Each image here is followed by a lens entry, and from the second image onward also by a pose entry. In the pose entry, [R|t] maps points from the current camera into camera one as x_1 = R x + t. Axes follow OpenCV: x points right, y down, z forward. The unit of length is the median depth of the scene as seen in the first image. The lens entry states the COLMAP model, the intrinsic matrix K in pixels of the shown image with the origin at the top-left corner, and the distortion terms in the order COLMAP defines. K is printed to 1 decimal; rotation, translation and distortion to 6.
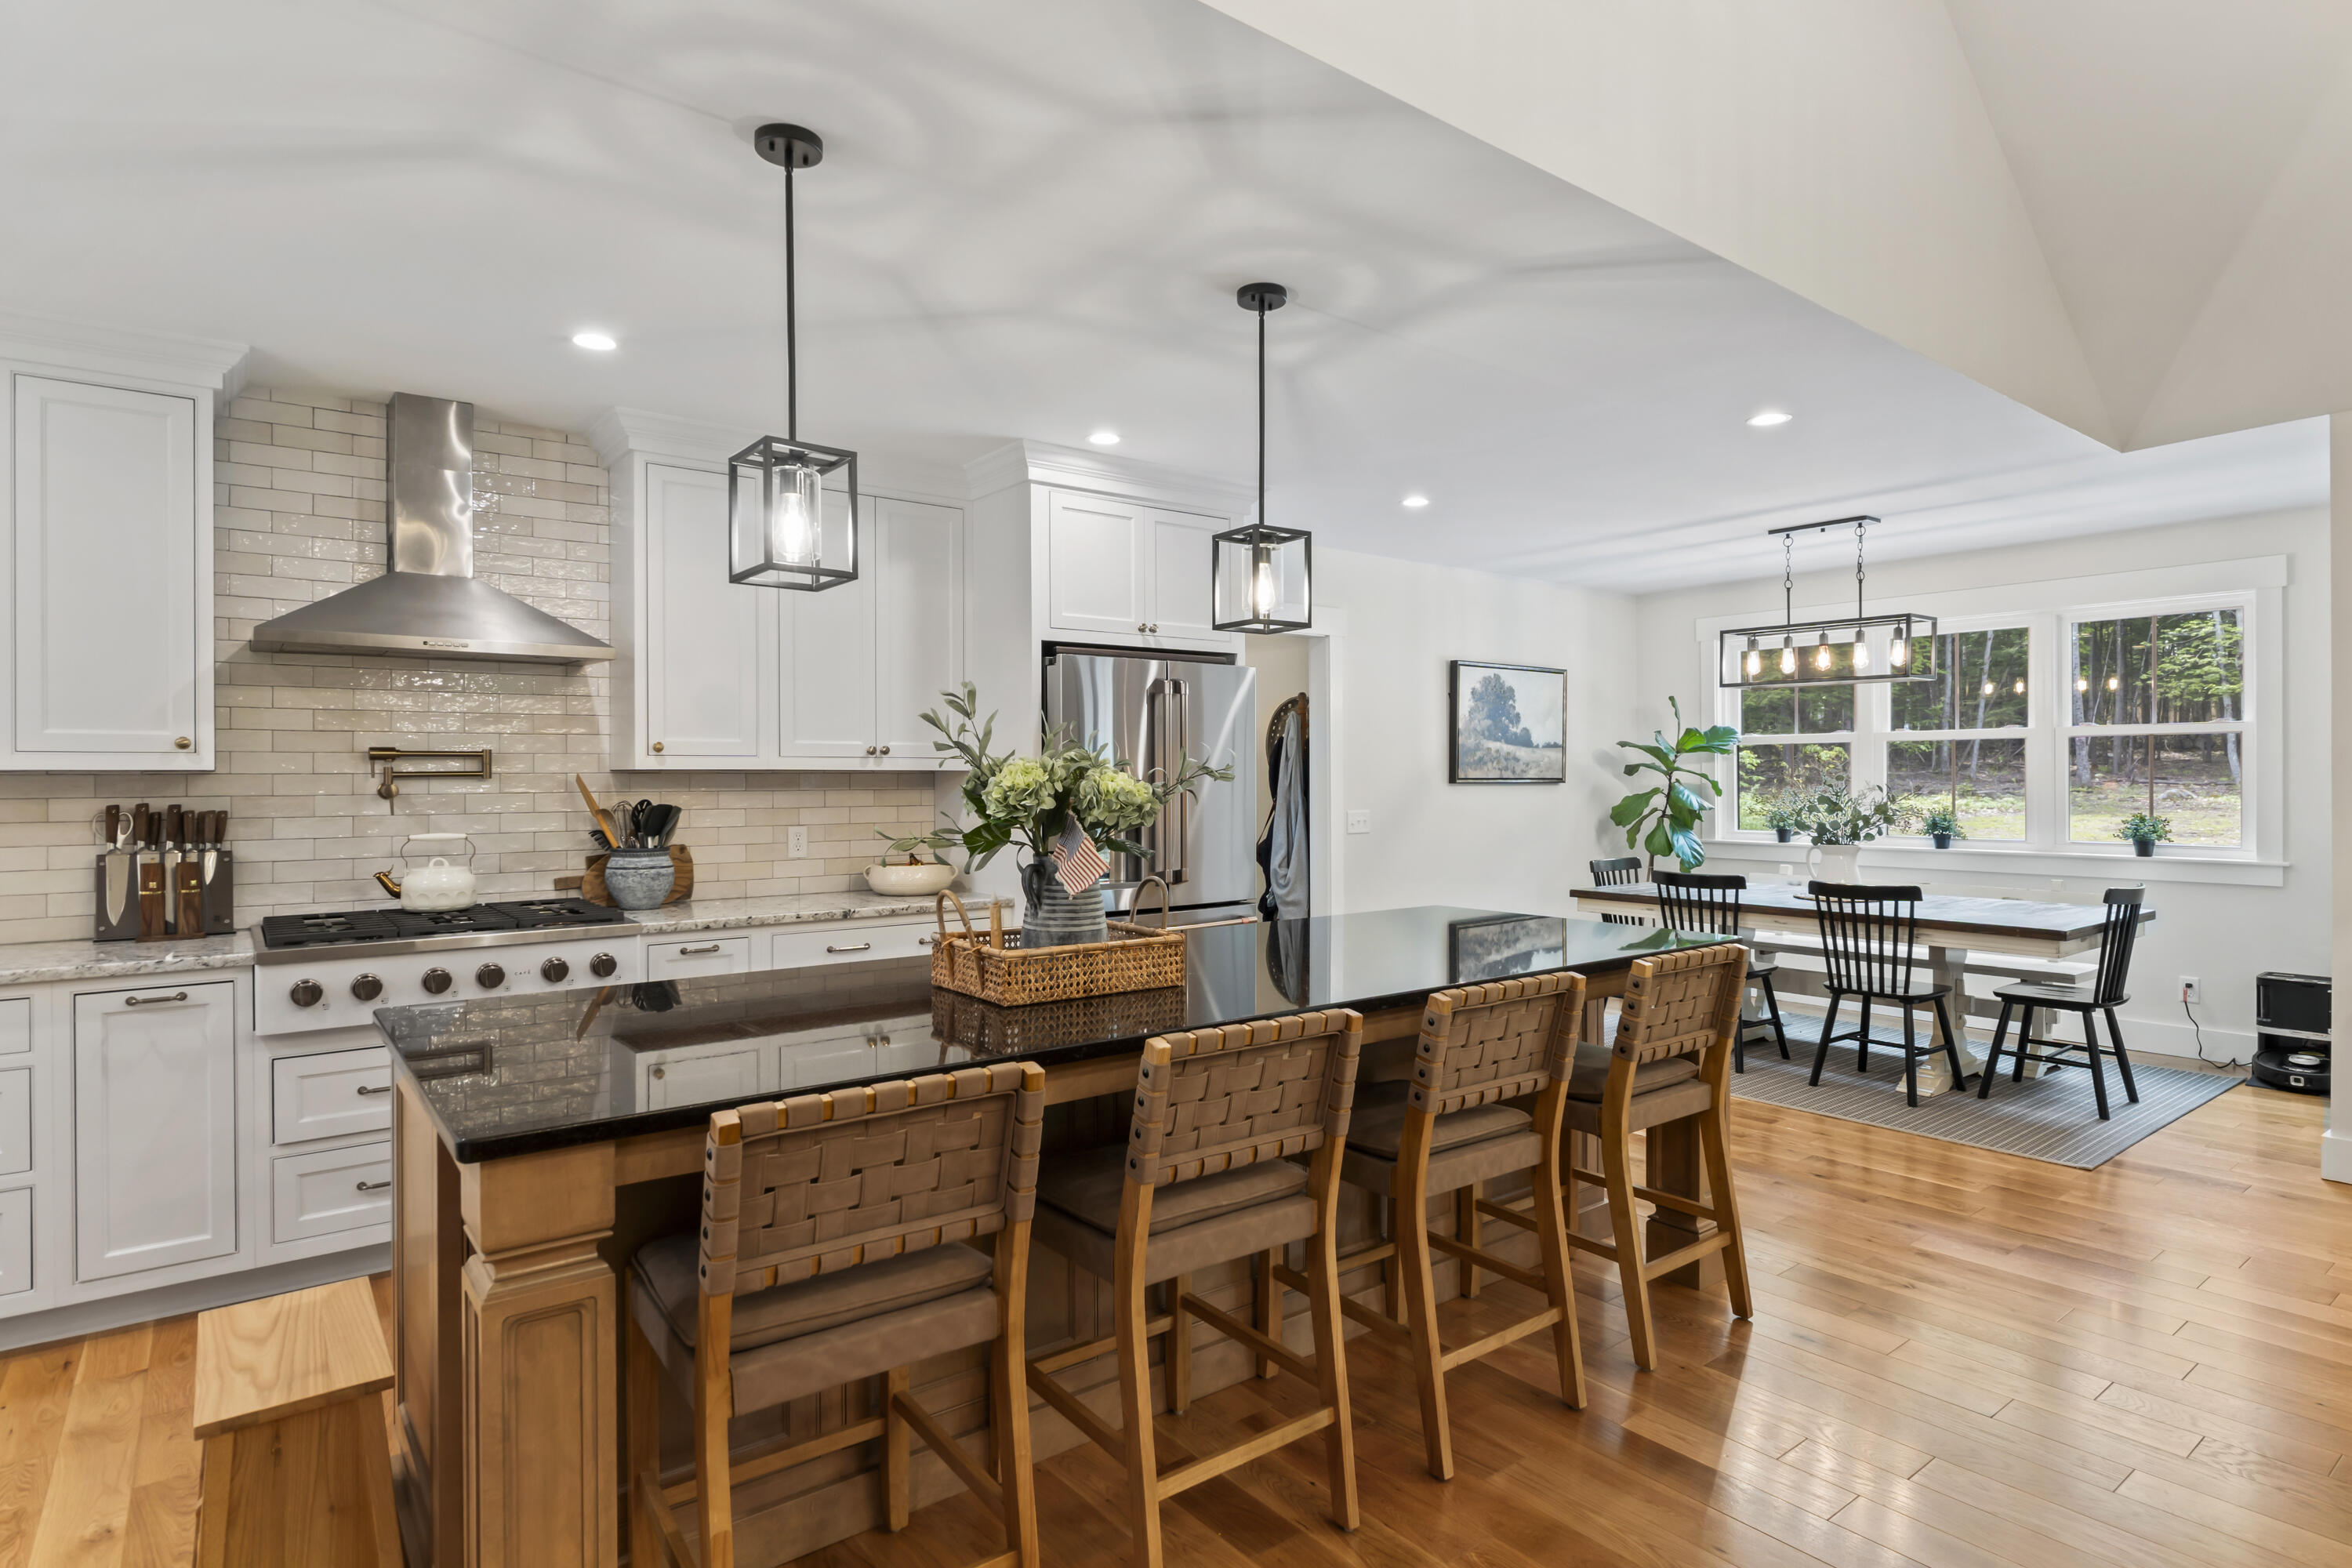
lens RADIAL K [[1241.7, 0, 1173.0], [0, 1241.7, 782.5], [0, 0, 1]] dist [-0.003365, -0.000238]
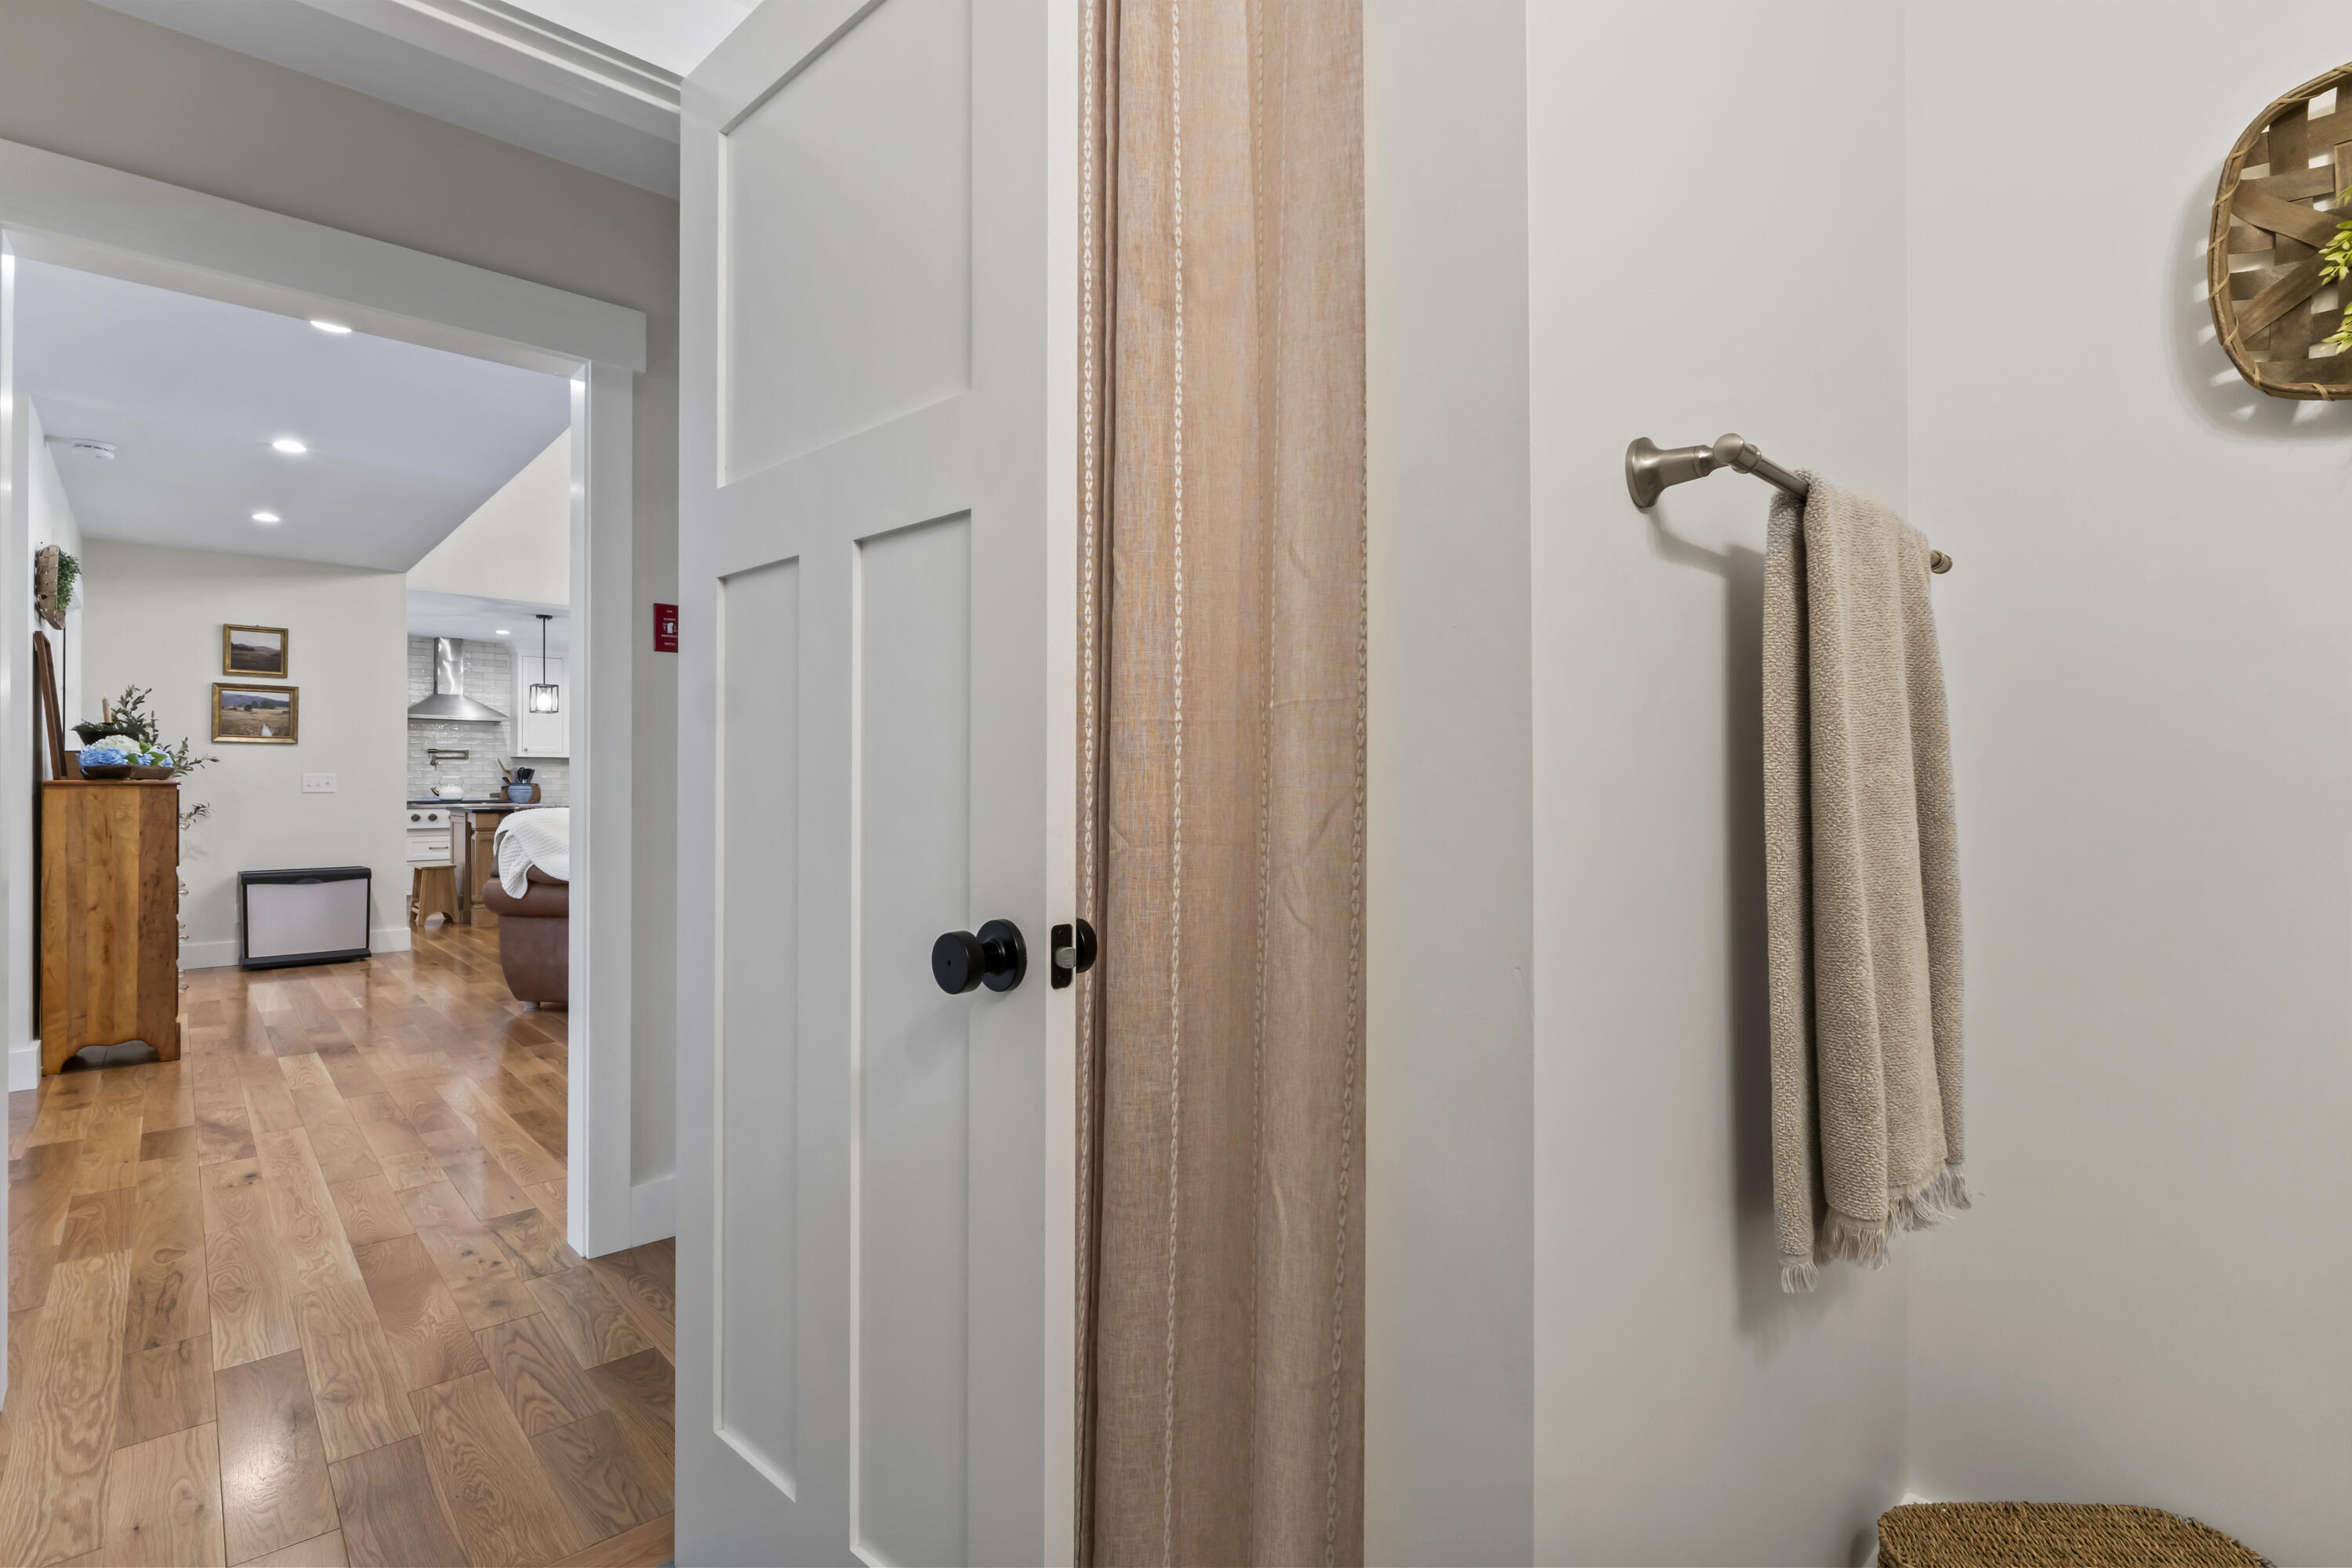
lens RADIAL K [[1110.2, 0, 1181.8], [0, 1110.2, 779.2], [0, 0, 1]] dist [0.001918, 0.000124]
pose [[0.995924, 0.004270, 0.090097, 0.968728], [-0.003983, 0.999986, -0.003370, 0.048471], [-0.090110, 0.002997, 0.995927, -1.911241]]
